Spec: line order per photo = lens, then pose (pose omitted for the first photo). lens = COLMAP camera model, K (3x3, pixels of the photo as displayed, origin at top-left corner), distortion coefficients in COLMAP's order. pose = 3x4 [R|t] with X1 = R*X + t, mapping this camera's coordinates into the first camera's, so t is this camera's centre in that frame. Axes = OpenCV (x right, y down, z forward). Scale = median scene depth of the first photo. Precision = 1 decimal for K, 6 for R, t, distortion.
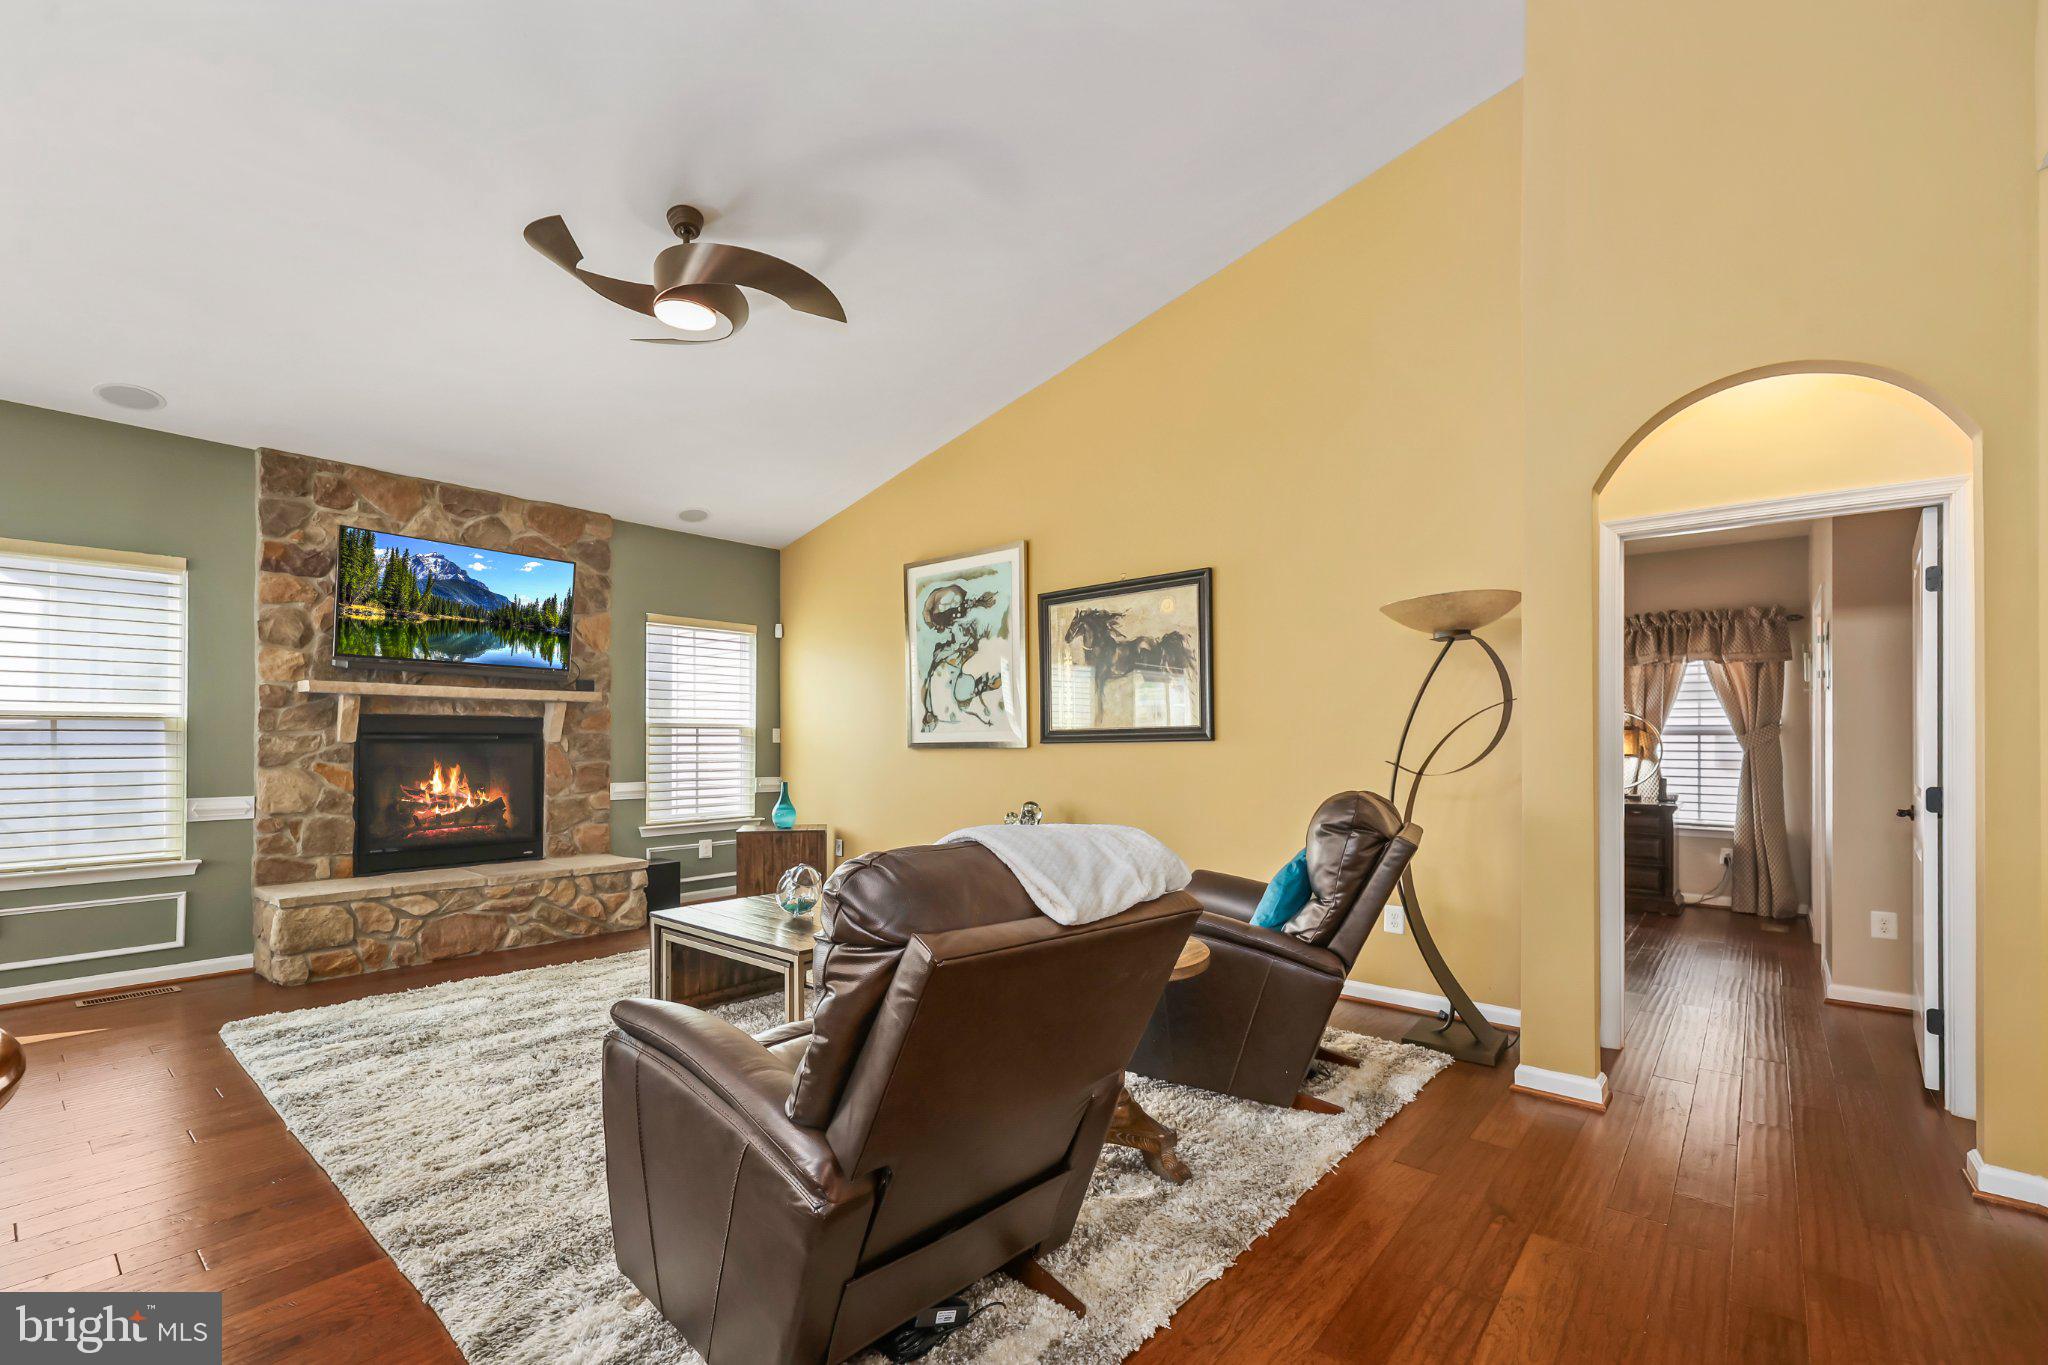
lens RADIAL K [[900.5, 0, 1027.2], [0, 900.5, 740.9], [0, 0, 1]] dist [0.001925, 0.000168]
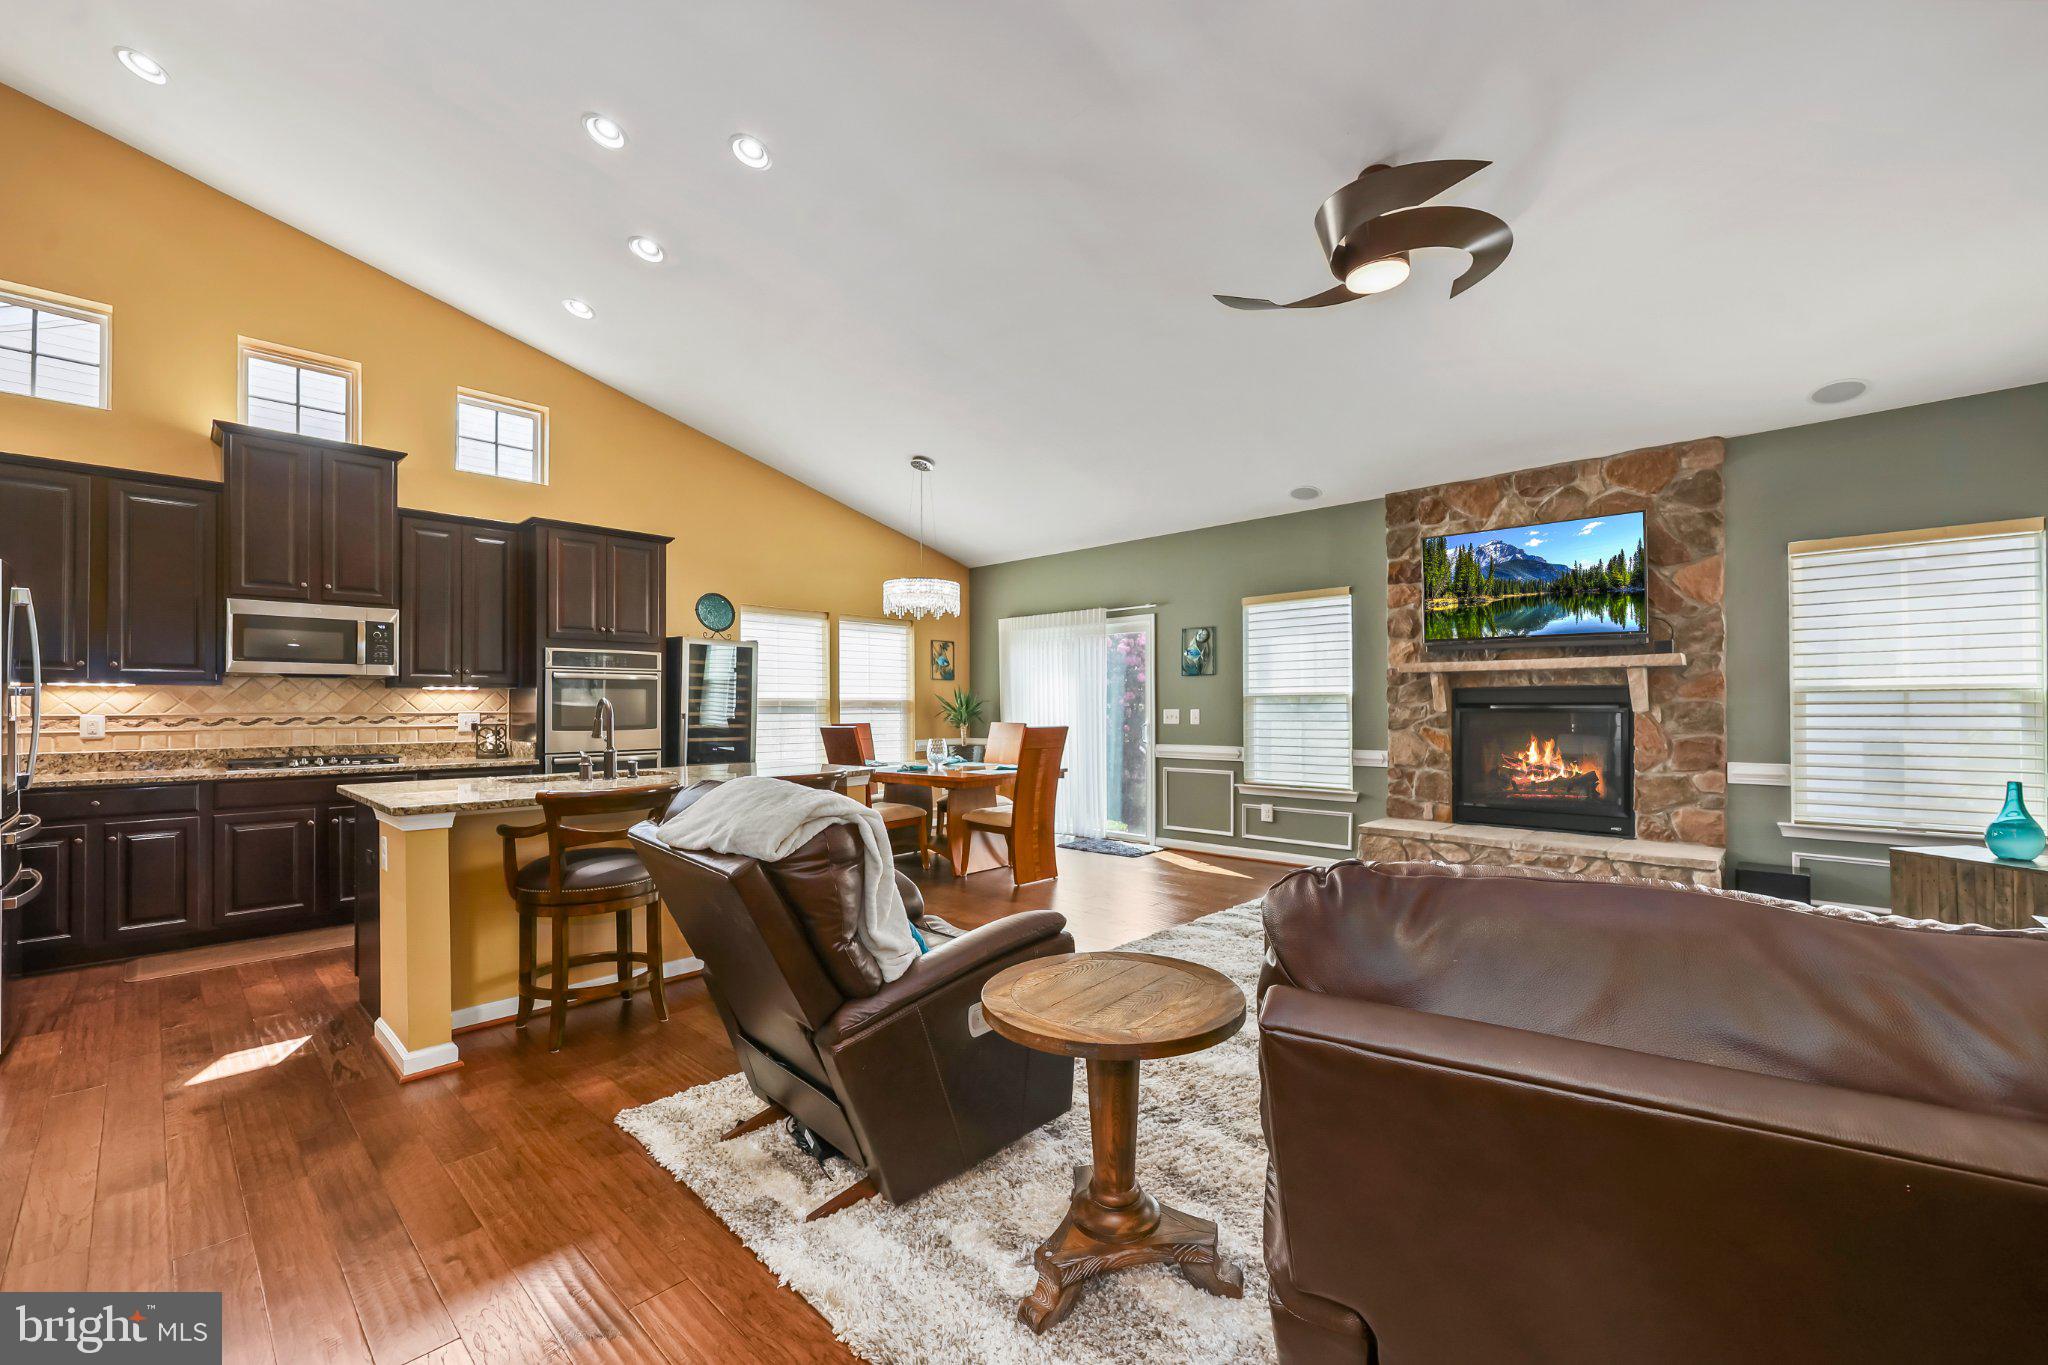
lens RADIAL K [[837.6, 0, 1027.3], [0, 837.6, 697.3], [0, 0, 1]] dist [0.001841, -0.000323]
pose [[-0.074752, -0.013560, -0.997110, 0.403037], [0.000829, 0.999906, -0.013660, -0.002232], [0.997202, -0.001848, -0.074734, 0.497948]]
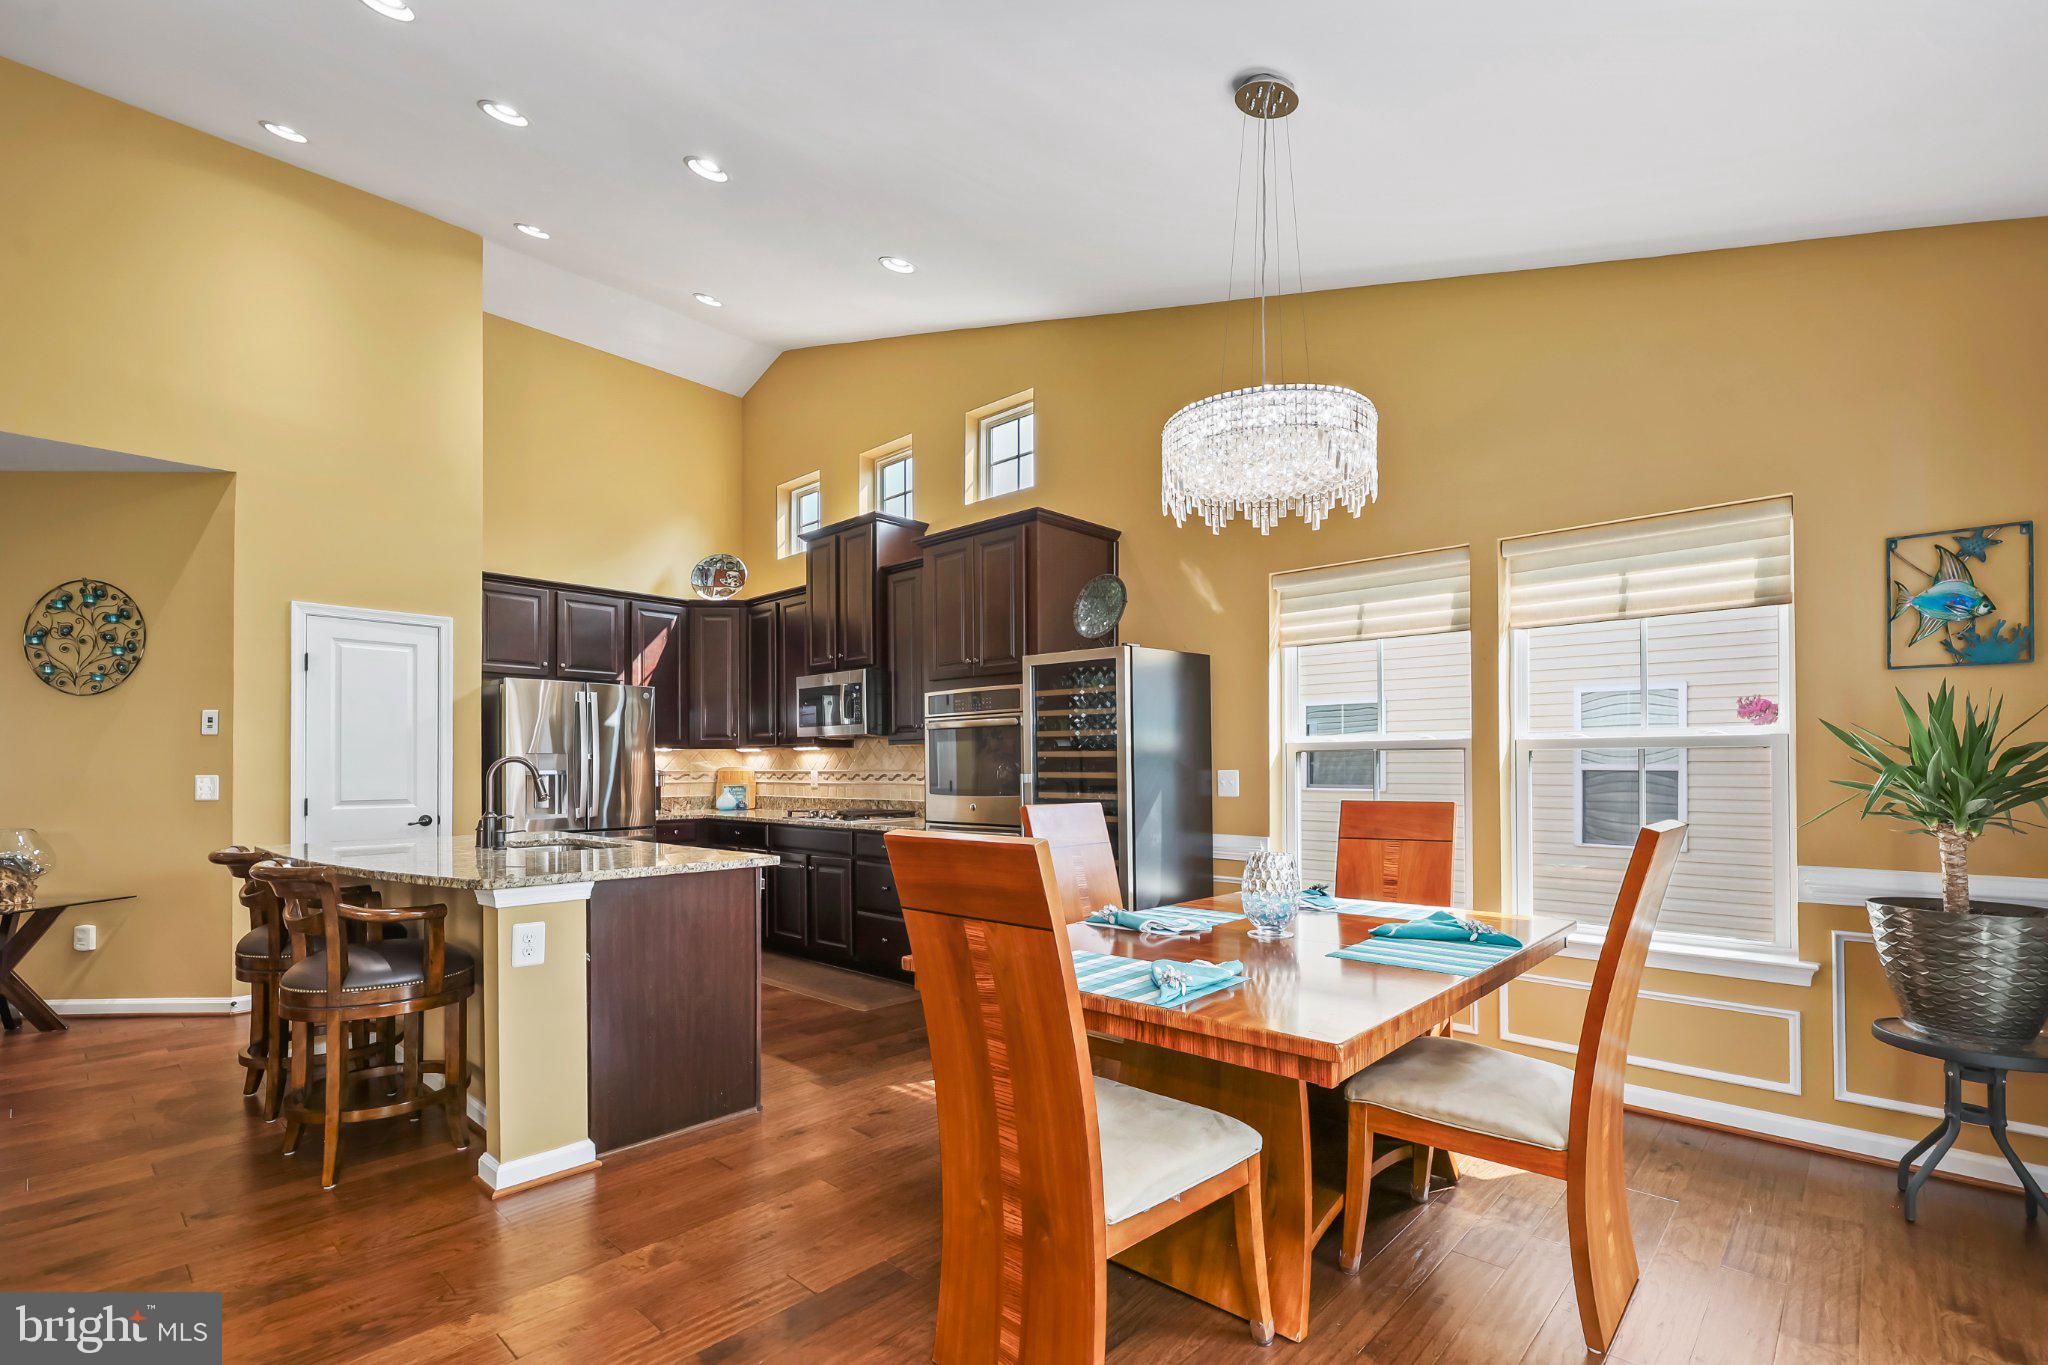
lens RADIAL K [[921.2, 0, 1025.4], [0, 921.2, 765.2], [0, 0, 1]] dist [-0.000416, 0.000798]
pose [[-0.998075, 0.001662, 0.061988, -0.753392], [0.001610, 0.999998, -0.000885, -0.003339], [-0.061990, -0.000783, -0.998076, 0.762738]]
